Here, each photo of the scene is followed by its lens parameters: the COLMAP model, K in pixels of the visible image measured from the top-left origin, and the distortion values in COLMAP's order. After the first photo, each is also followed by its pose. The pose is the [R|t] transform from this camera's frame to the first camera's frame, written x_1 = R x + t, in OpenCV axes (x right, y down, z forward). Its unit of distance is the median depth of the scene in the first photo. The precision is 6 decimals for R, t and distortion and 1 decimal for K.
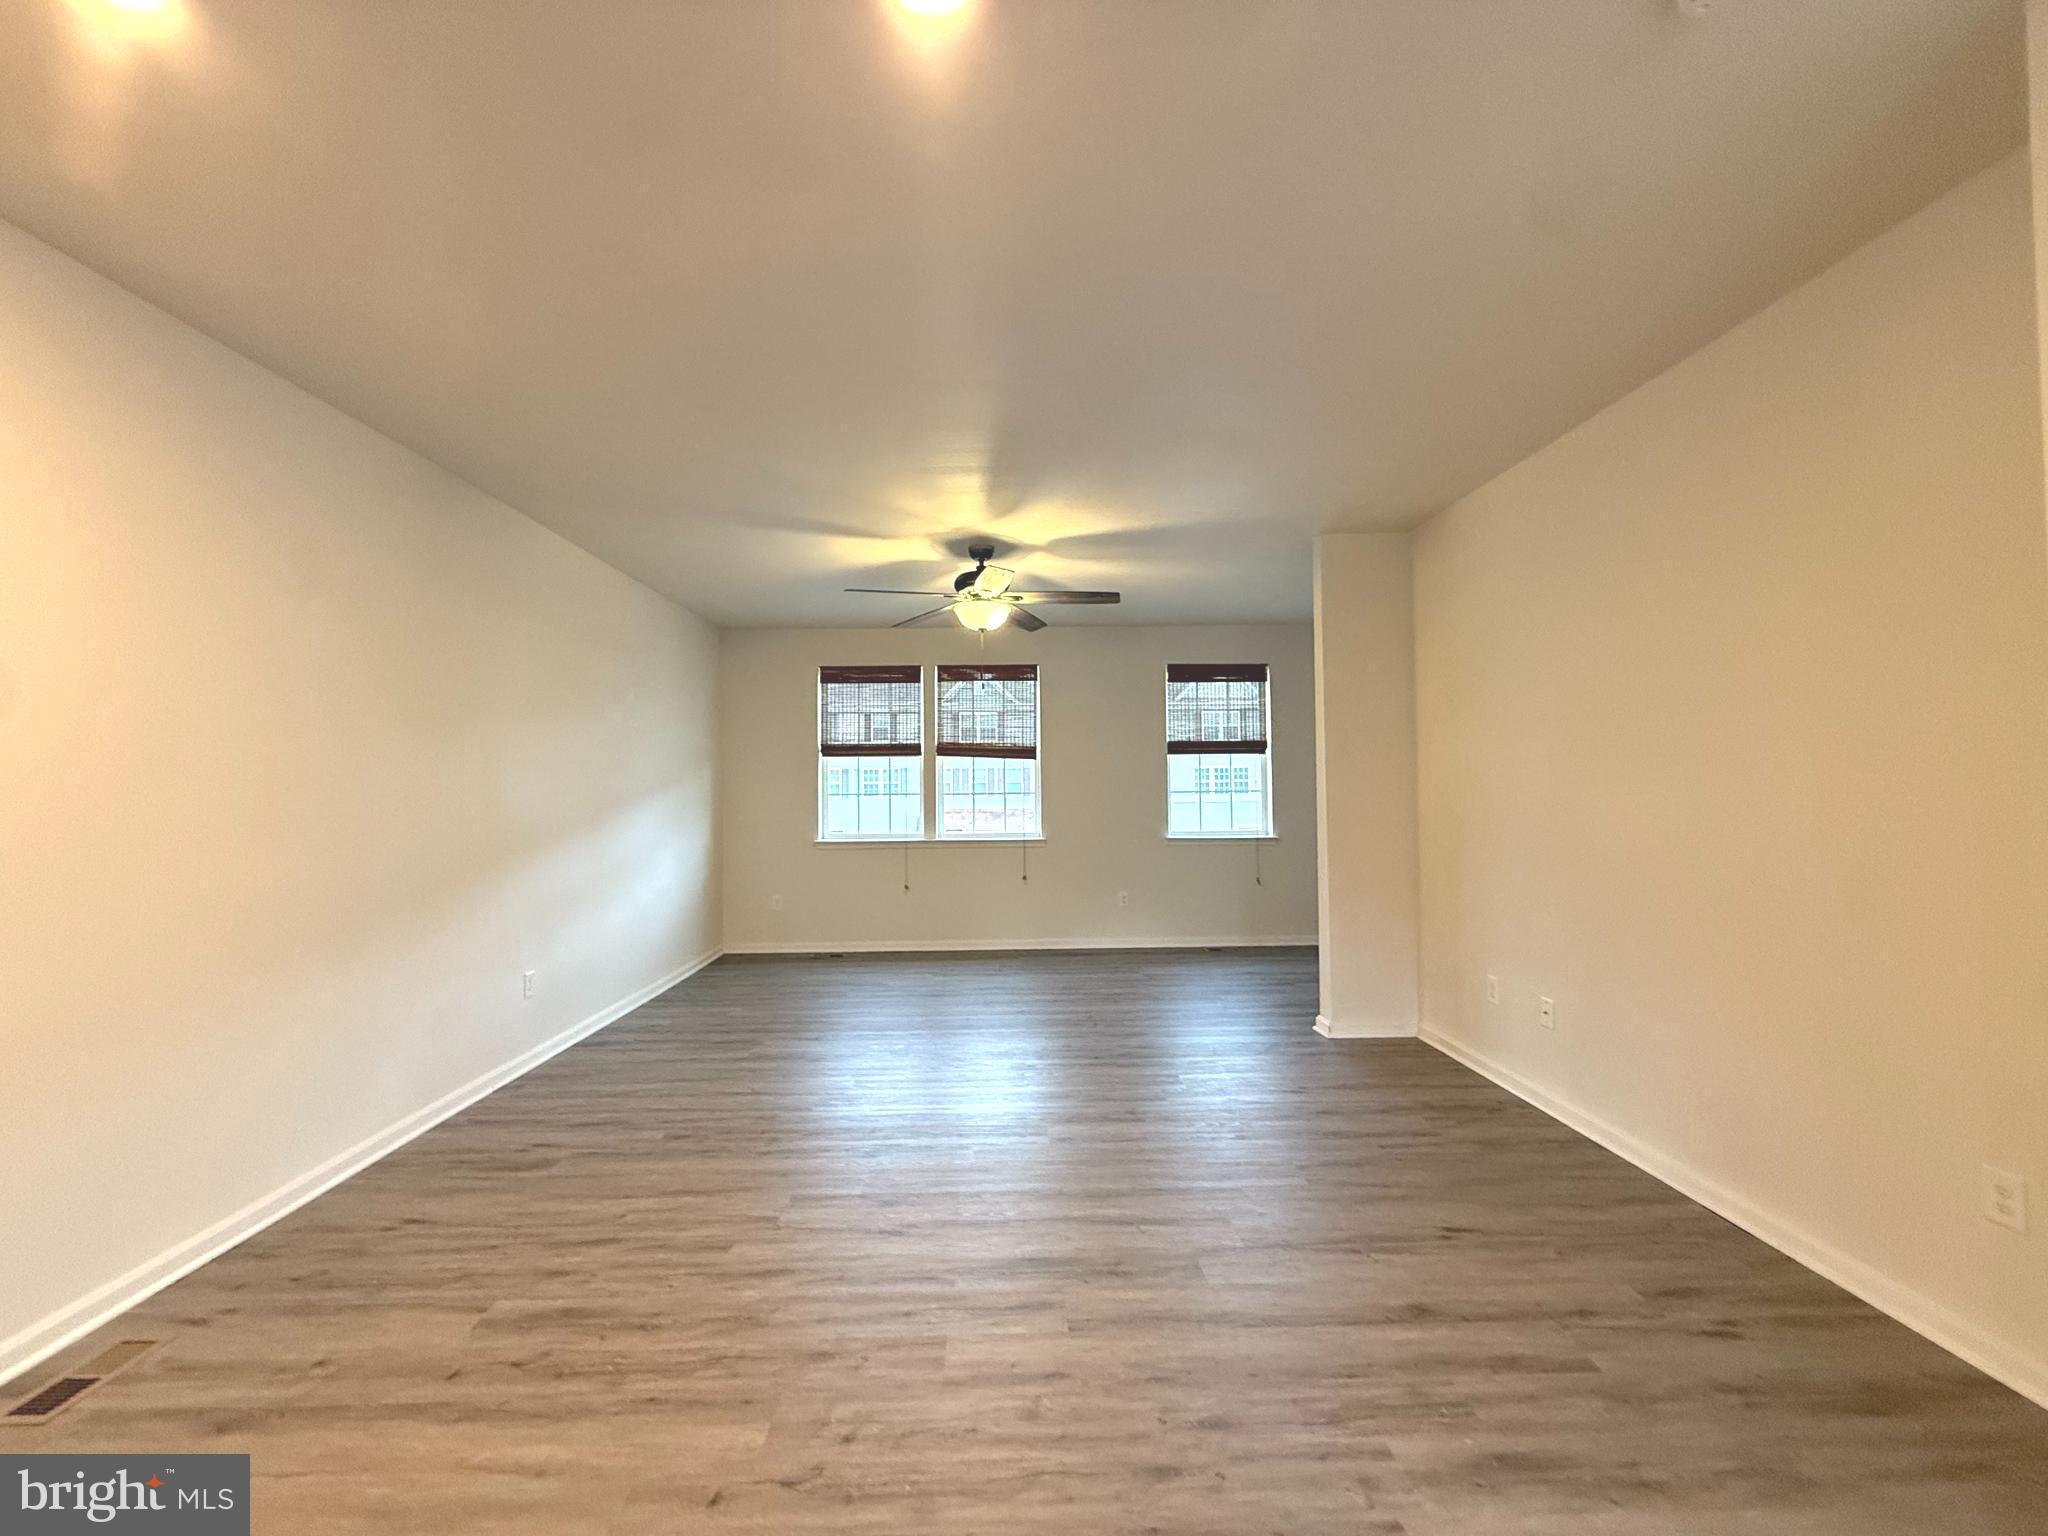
lens RADIAL K [[813.6, 0, 1020.8], [0, 813.6, 774.3], [0, 0, 1]] dist [-0.000553, 0.000389]
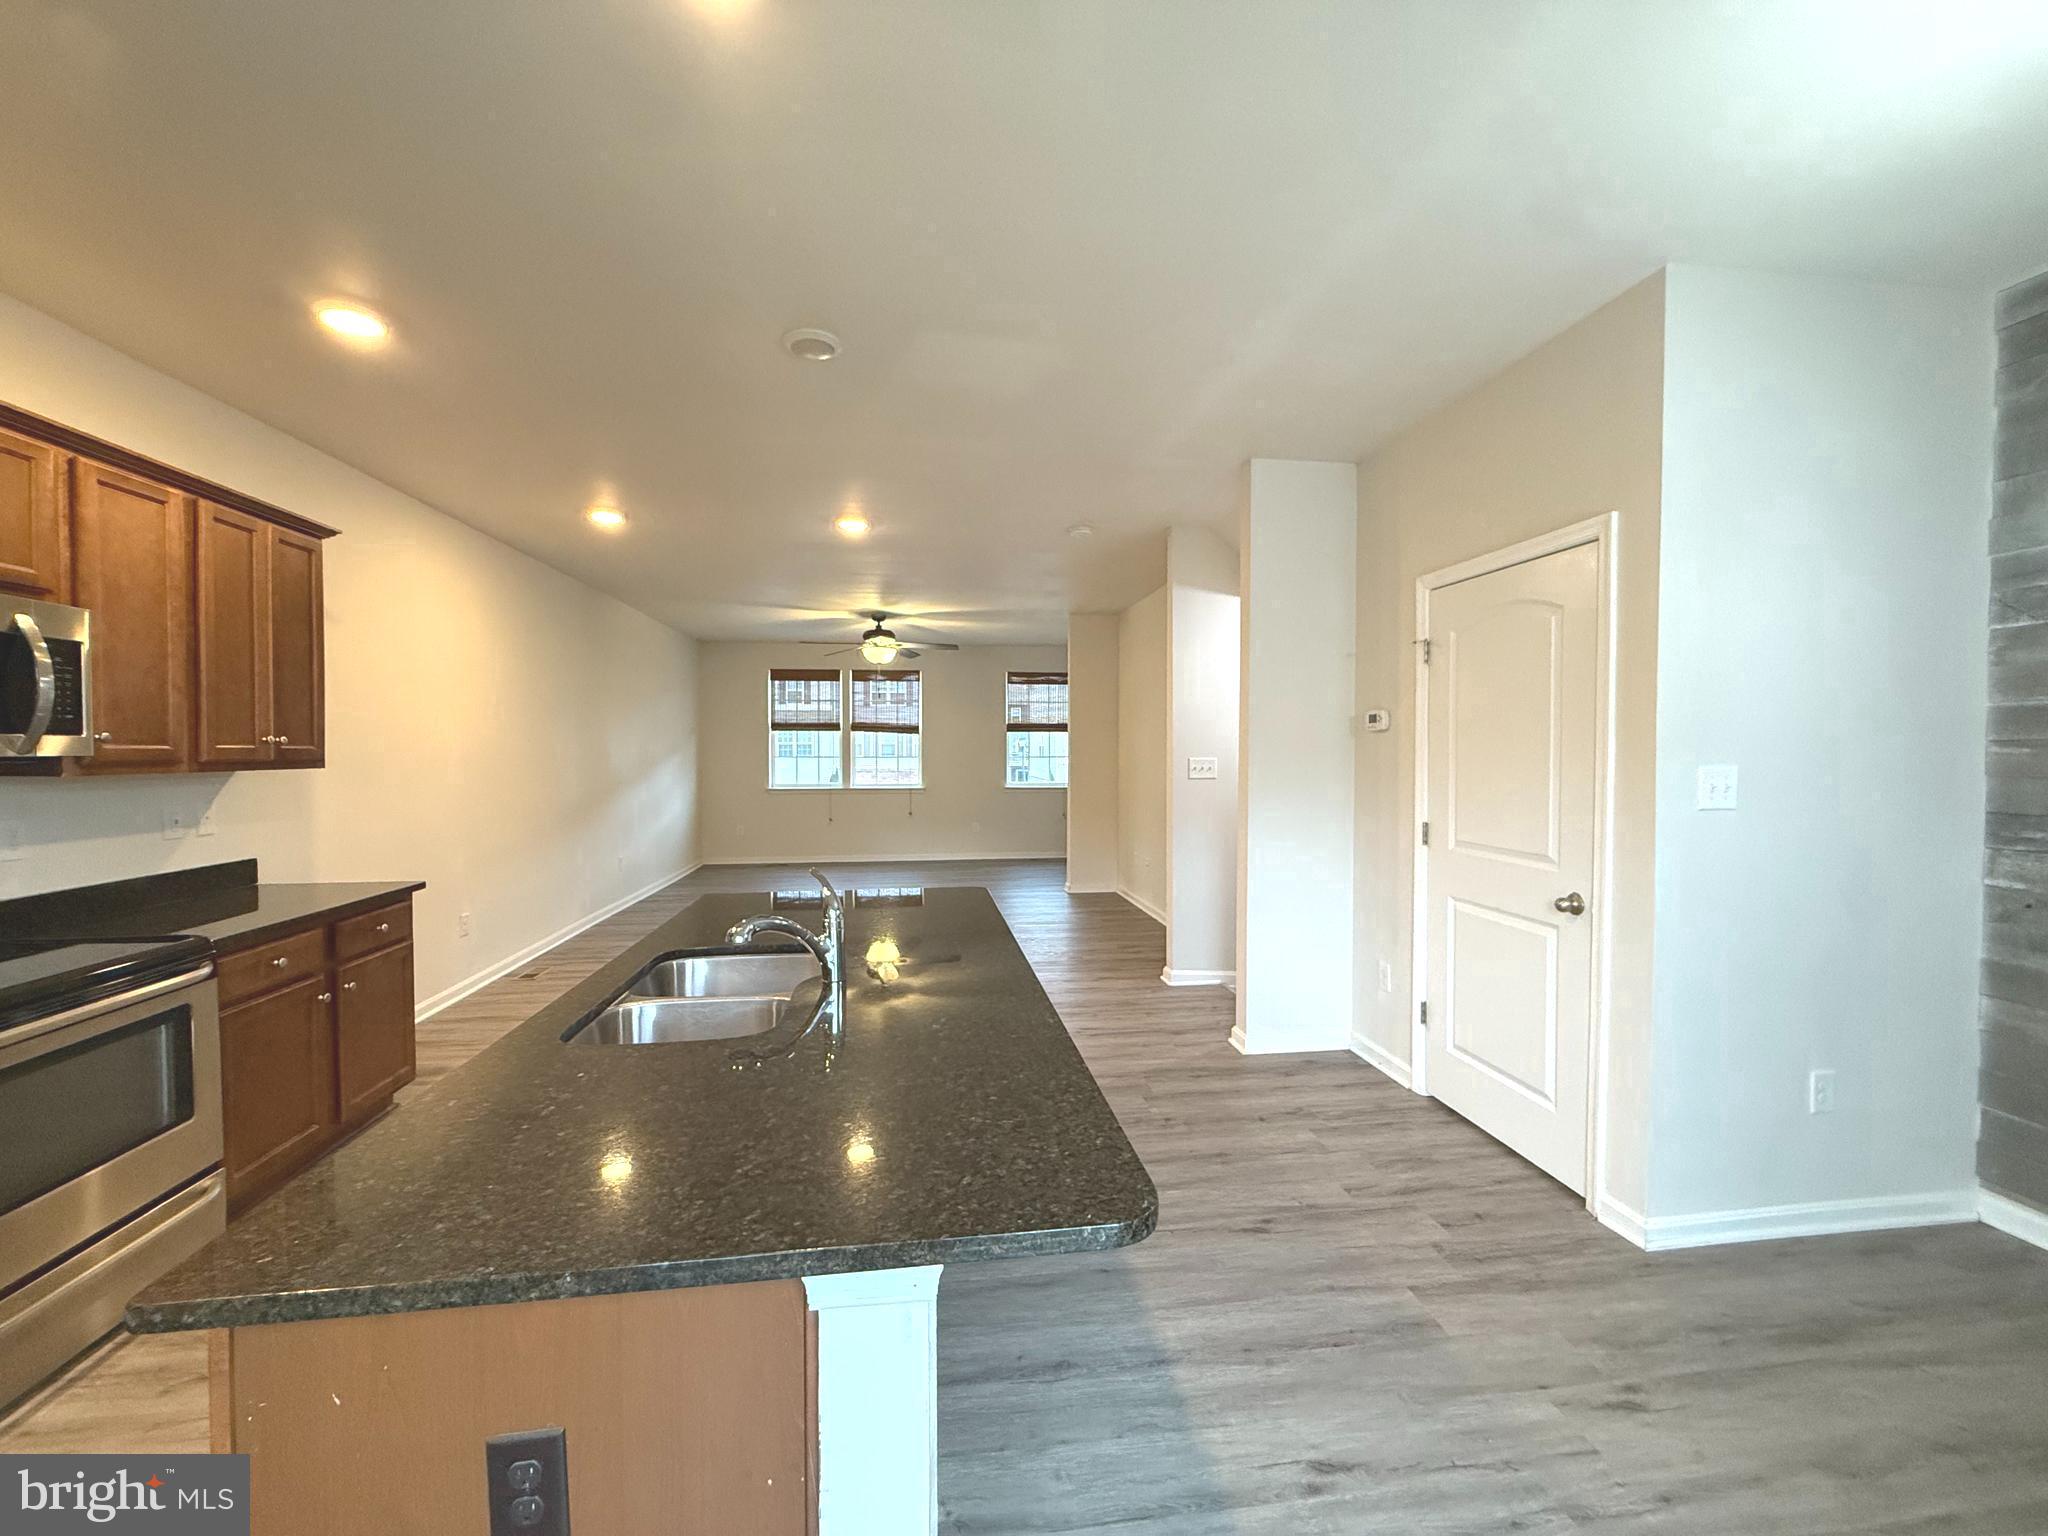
lens RADIAL K [[813.6, 0, 1016.6], [0, 813.6, 767.3], [0, 0, 1]] dist [-0.000553, 0.000389]
pose [[0.994798, 0.006466, 0.101664, 0.046292], [-0.010497, 0.999177, 0.039168, -0.018579], [-0.101328, -0.040032, 0.994047, -0.511693]]
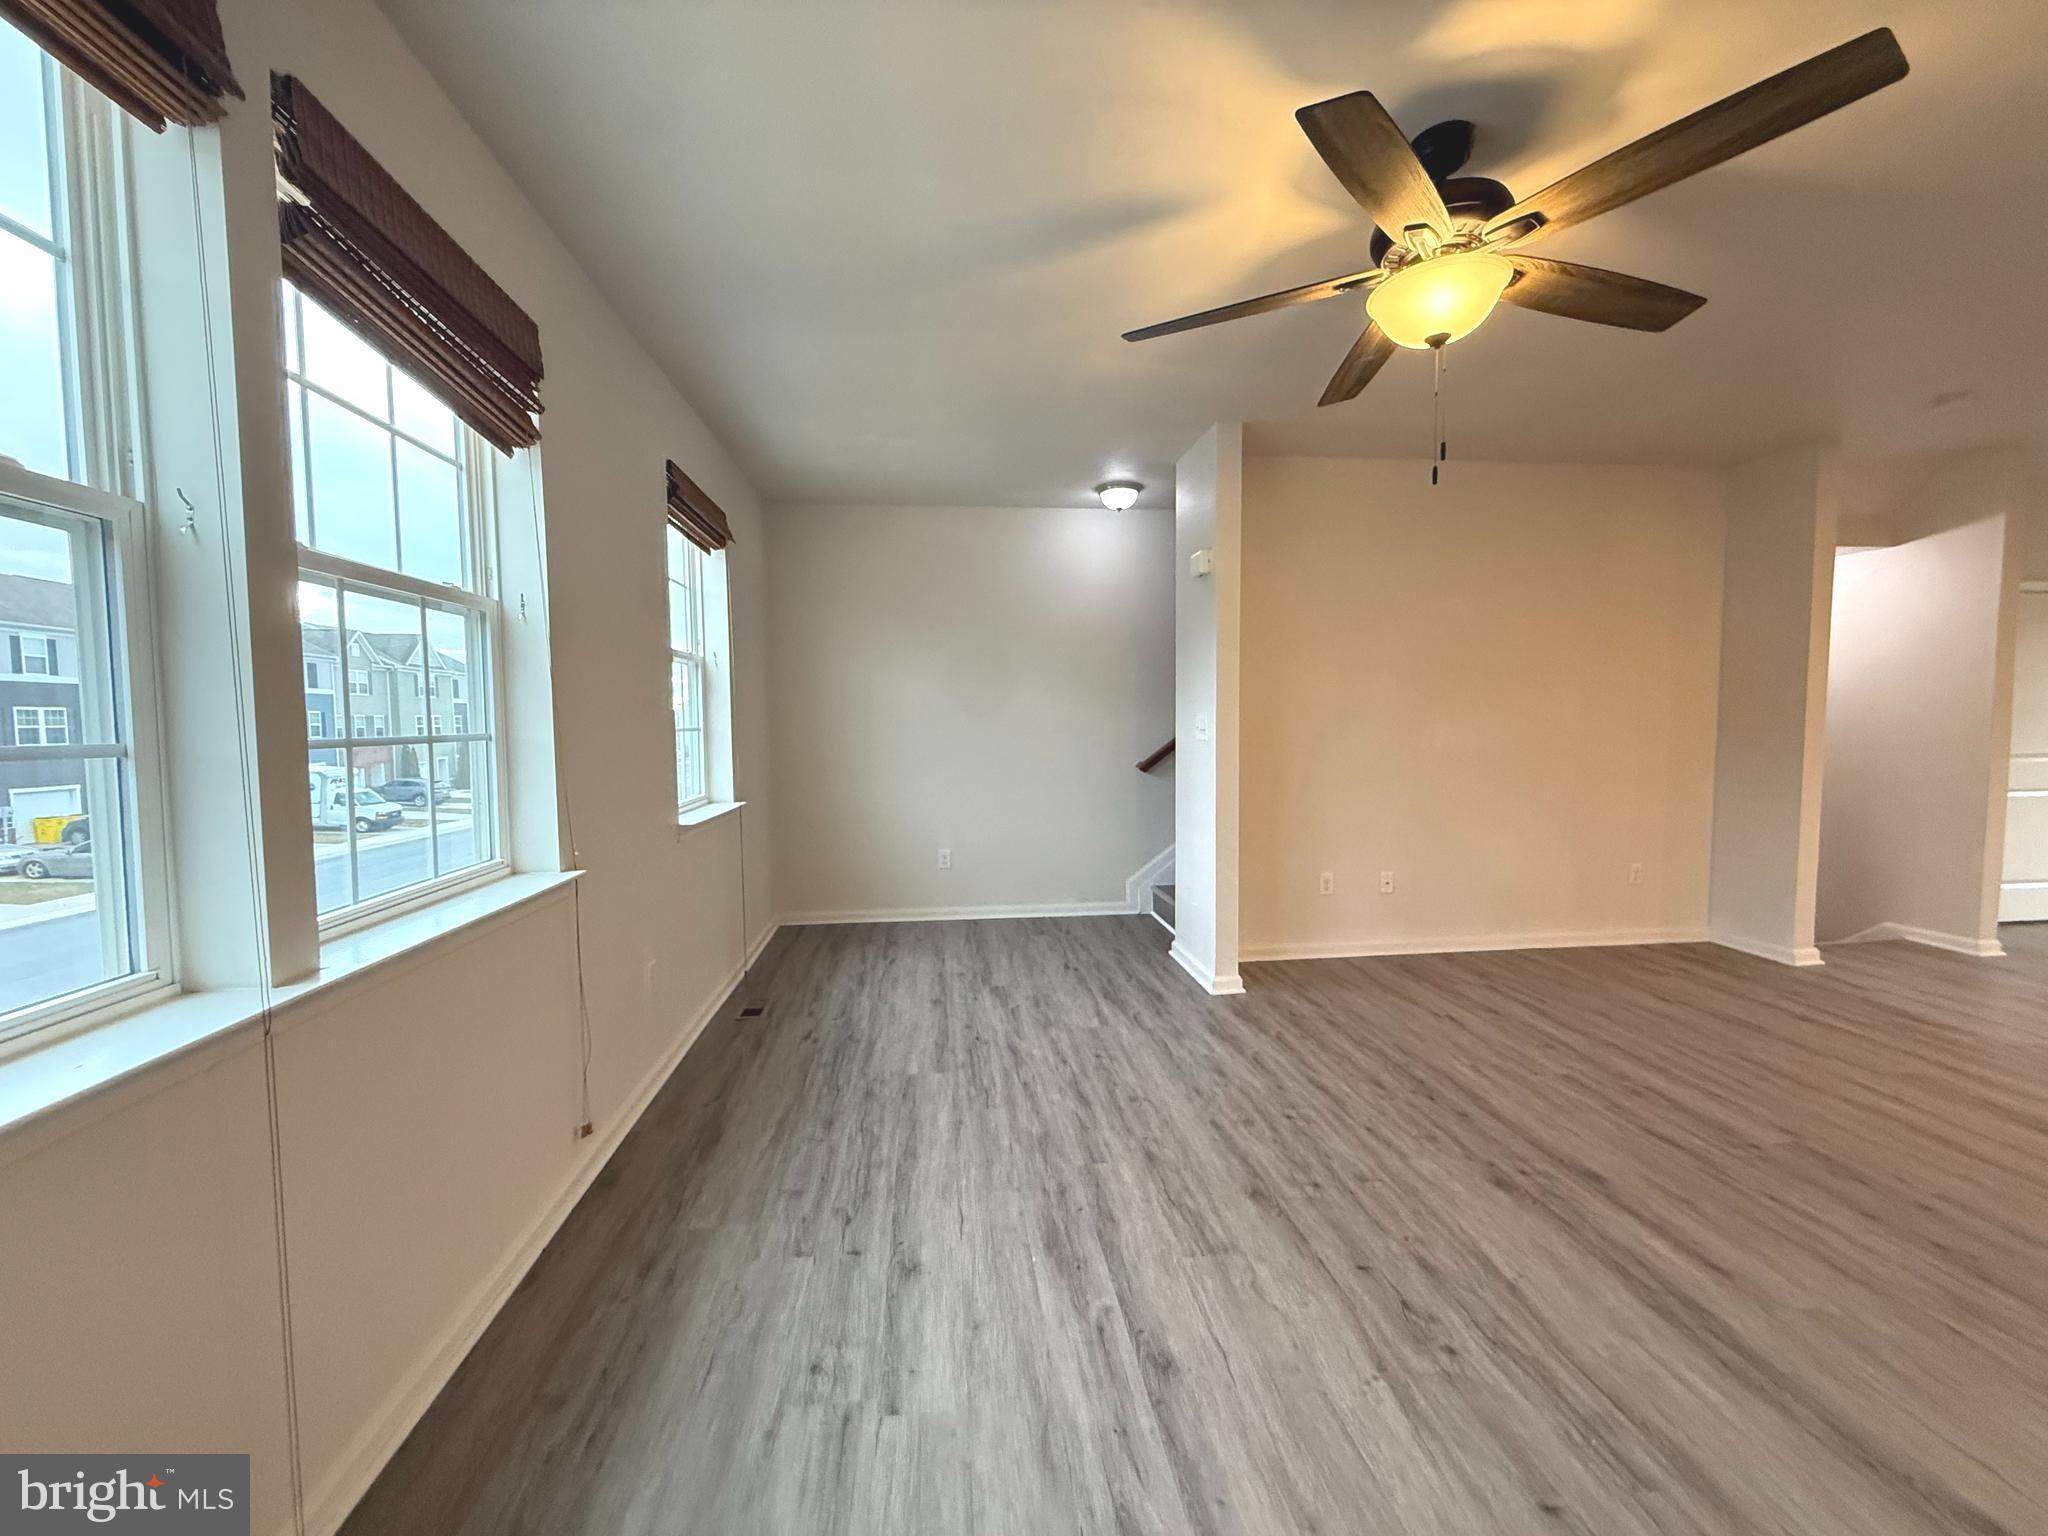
lens RADIAL K [[813.6, 0, 997.4], [0, 813.6, 776.5], [0, 0, 1]] dist [-0.000553, 0.000389]
pose [[-0.068456, -0.058339, 0.995947, -0.327431], [-0.005375, 0.998296, 0.058107, 0.019712], [-0.997640, -0.001376, -0.068653, 0.870885]]
